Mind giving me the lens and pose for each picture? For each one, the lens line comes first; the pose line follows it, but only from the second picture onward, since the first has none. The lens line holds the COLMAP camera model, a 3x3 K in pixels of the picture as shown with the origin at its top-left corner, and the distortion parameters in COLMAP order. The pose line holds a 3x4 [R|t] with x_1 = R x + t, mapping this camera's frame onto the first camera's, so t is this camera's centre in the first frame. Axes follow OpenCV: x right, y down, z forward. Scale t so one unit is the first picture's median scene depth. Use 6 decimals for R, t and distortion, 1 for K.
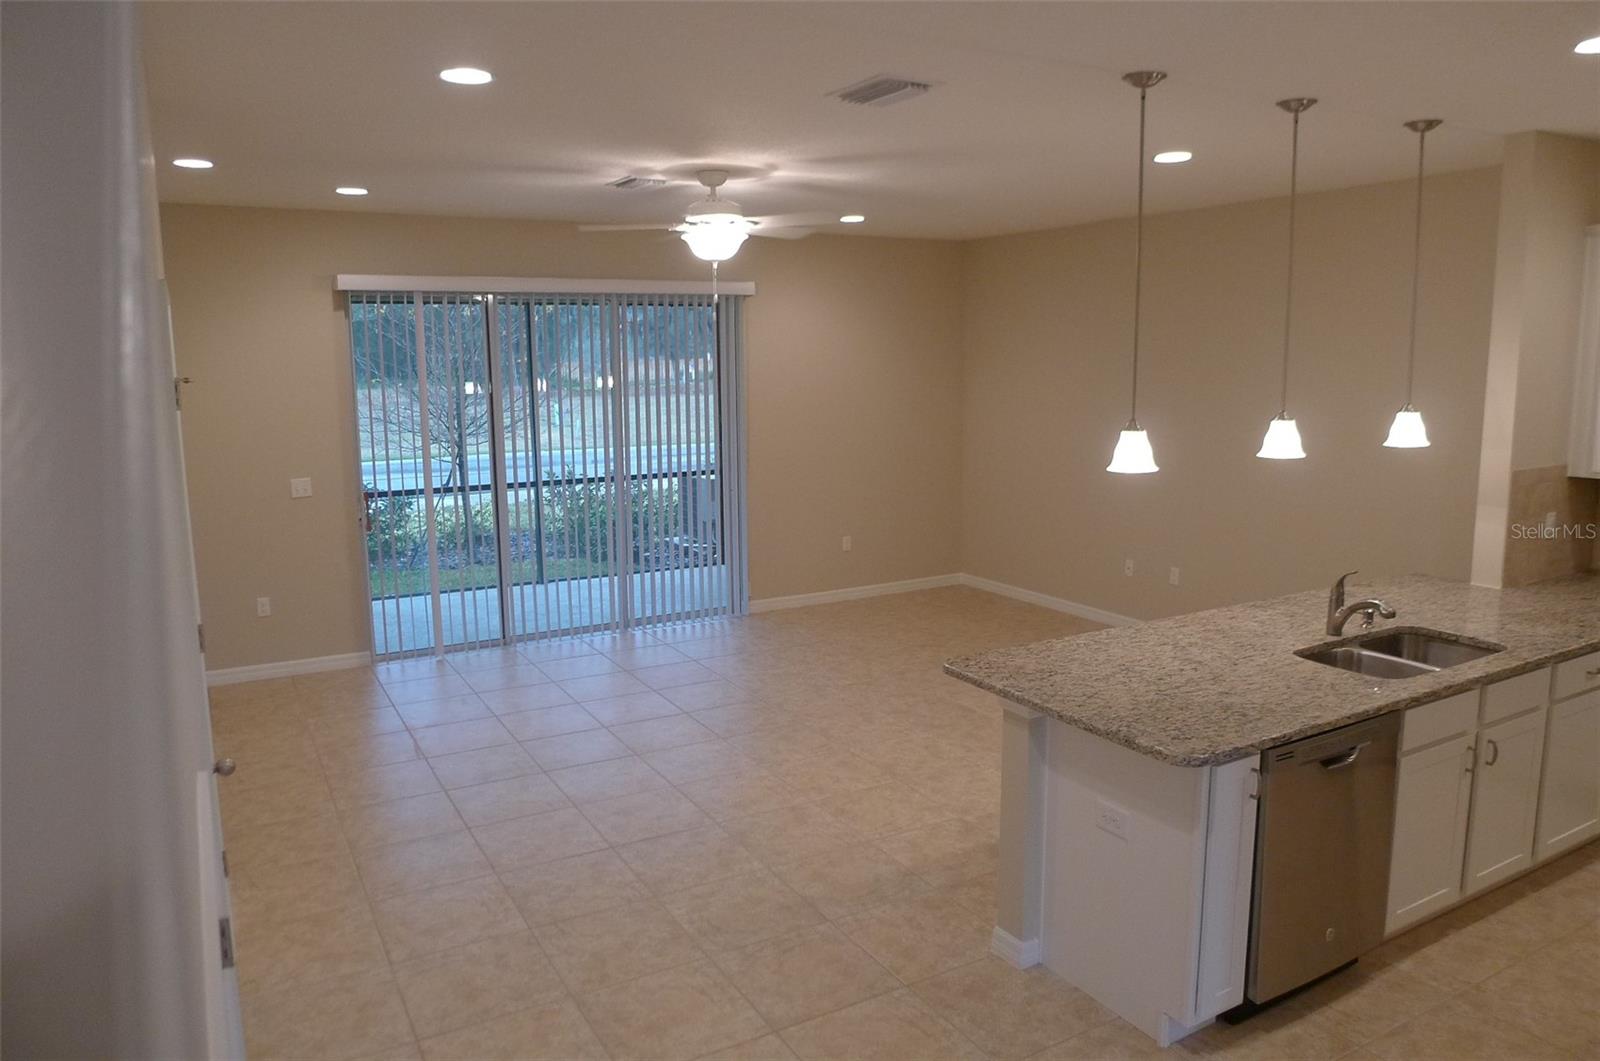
lens RADIAL K [[1093.9, 0, 808.7], [0, 1093.9, 528.7], [0, 0, 1]] dist [-0.053943, 0.017013]
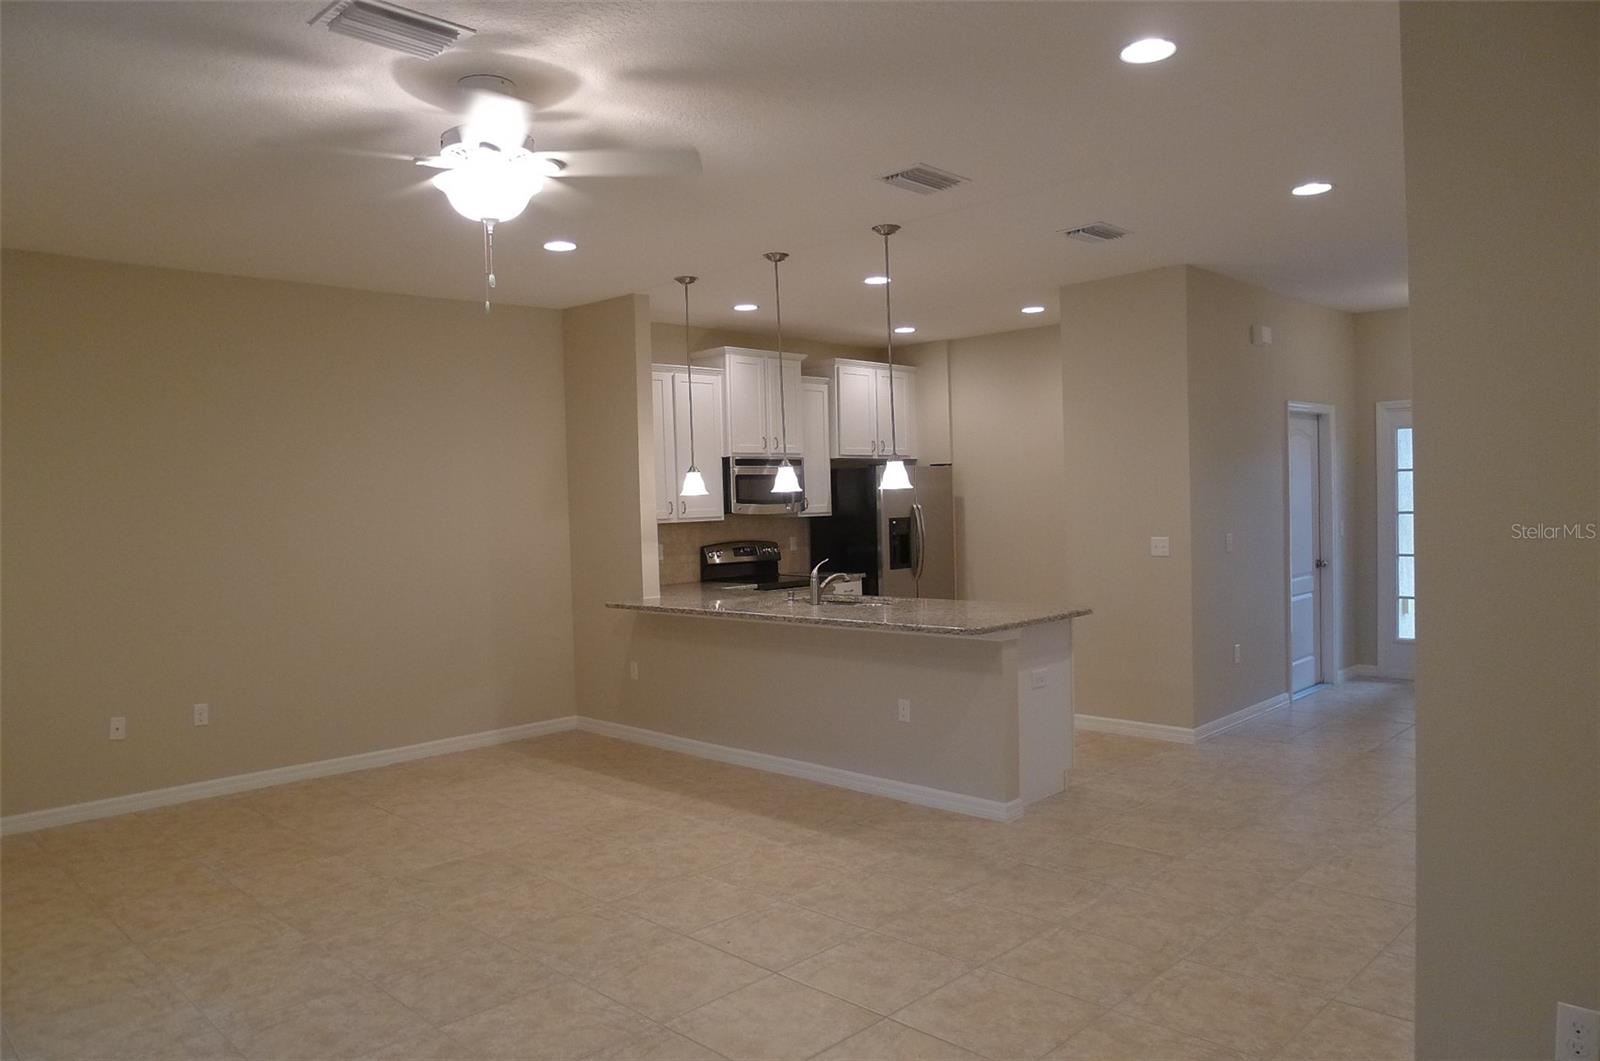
lens RADIAL K [[1093.9, 0, 796.9], [0, 1093.9, 539.8], [0, 0, 1]] dist [-0.053943, 0.017013]
pose [[-0.263780, -0.016629, 0.964439, -0.953299], [0.183121, 0.980805, 0.066996, -0.096787], [-0.947041, 0.194281, -0.255672, 1.333032]]
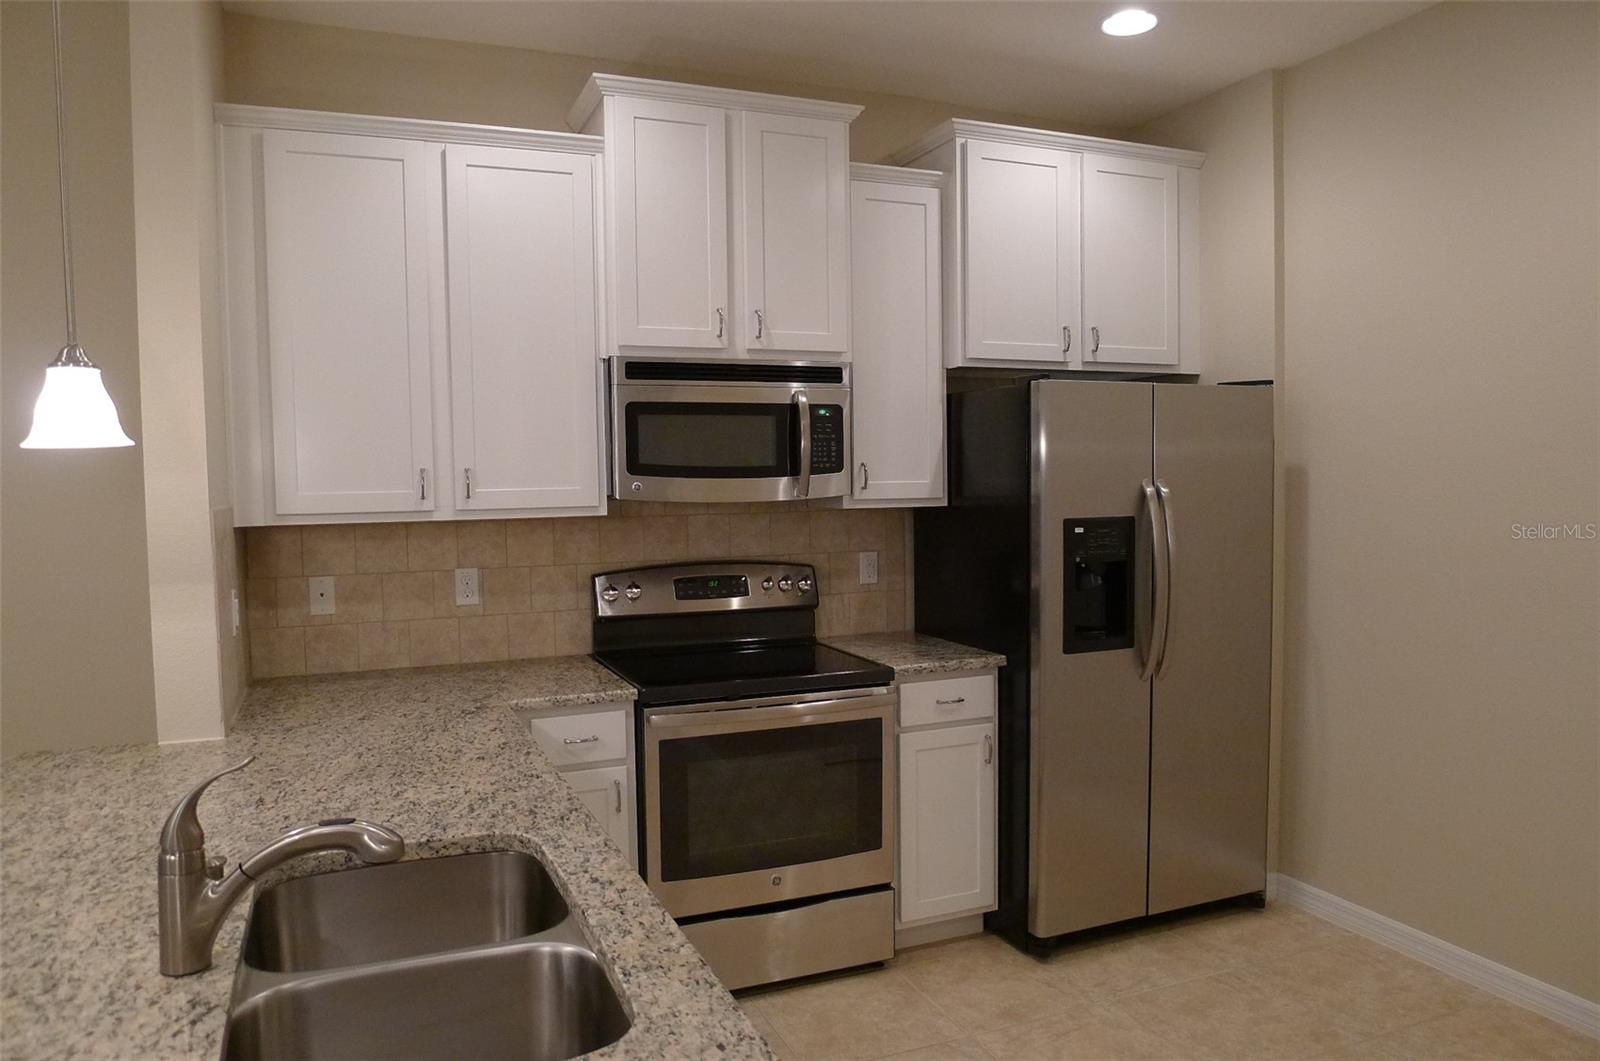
lens RADIAL K [[1093.9, 0, 800.0], [0, 1093.9, 531.0], [0, 0, 1]] dist [-0.053943, 0.017013]
pose [[0.127711, -0.041062, 0.990961, 0.189264], [0.170323, 0.985207, 0.018873, -0.005411], [-0.977077, 0.166373, 0.132815, 0.717495]]
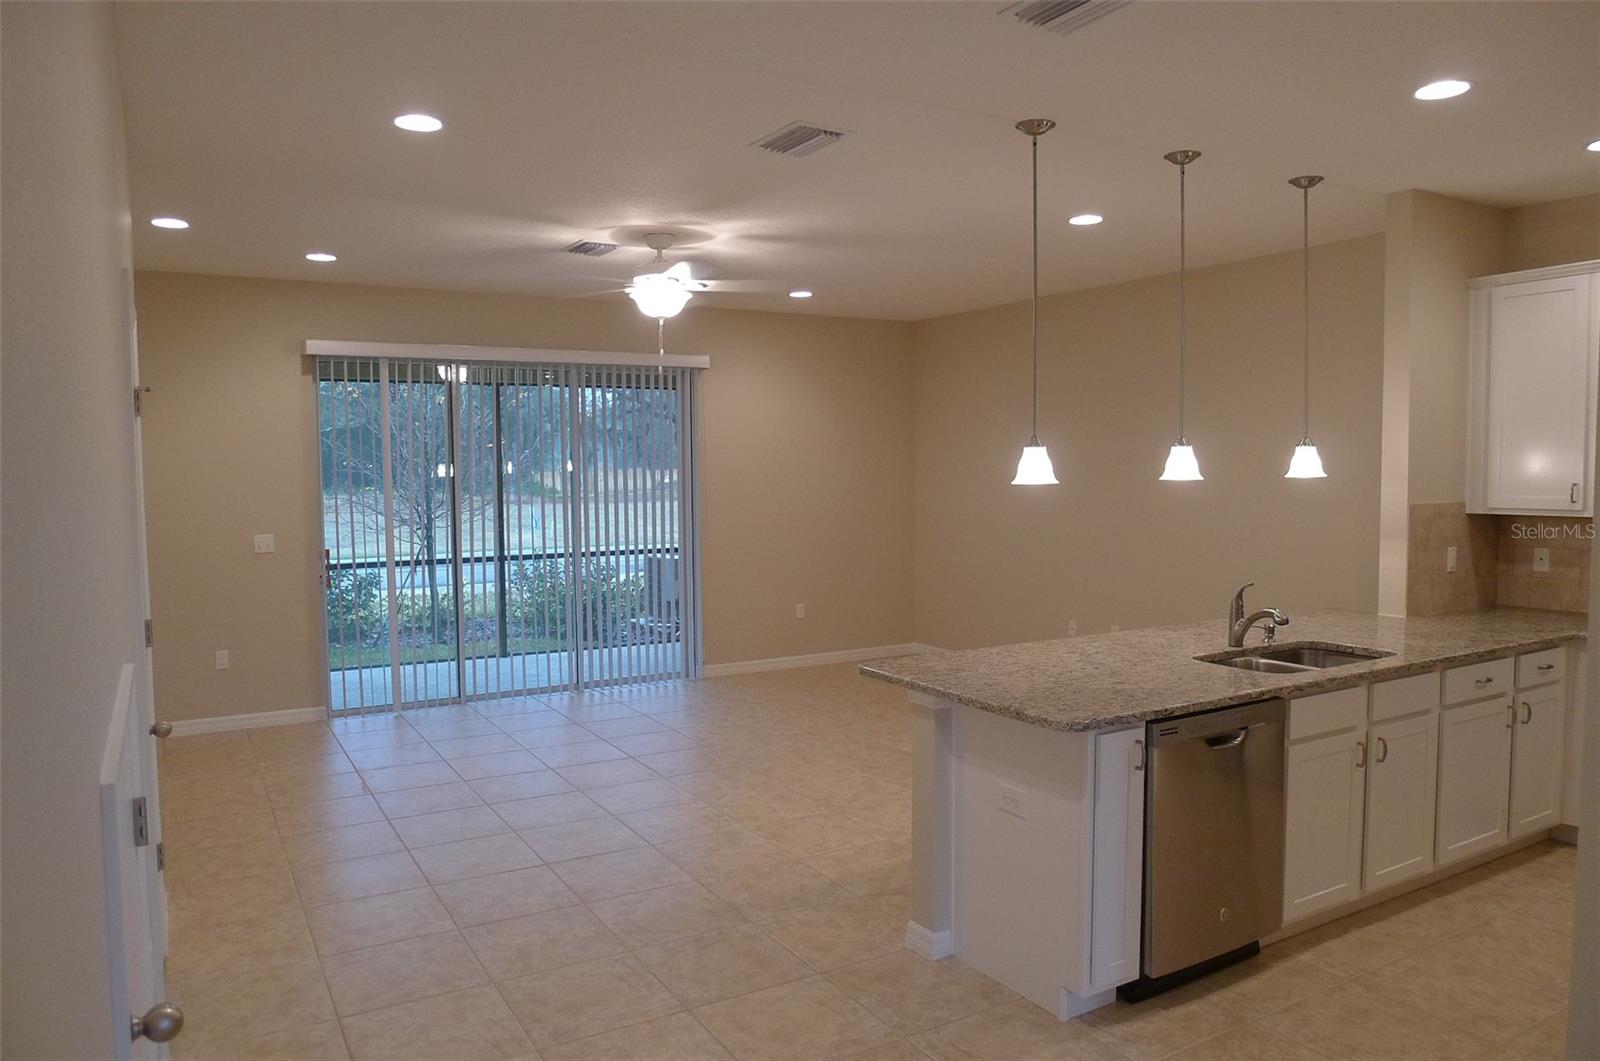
lens RADIAL K [[1093.9, 0, 802.9], [0, 1093.9, 544.9], [0, 0, 1]] dist [-0.053943, 0.017013]
pose [[0.999909, 0.000655, 0.013484, 0.048880], [0.000534, 0.996120, -0.088008, 0.087407], [-0.013489, 0.088007, 0.996028, -0.050517]]
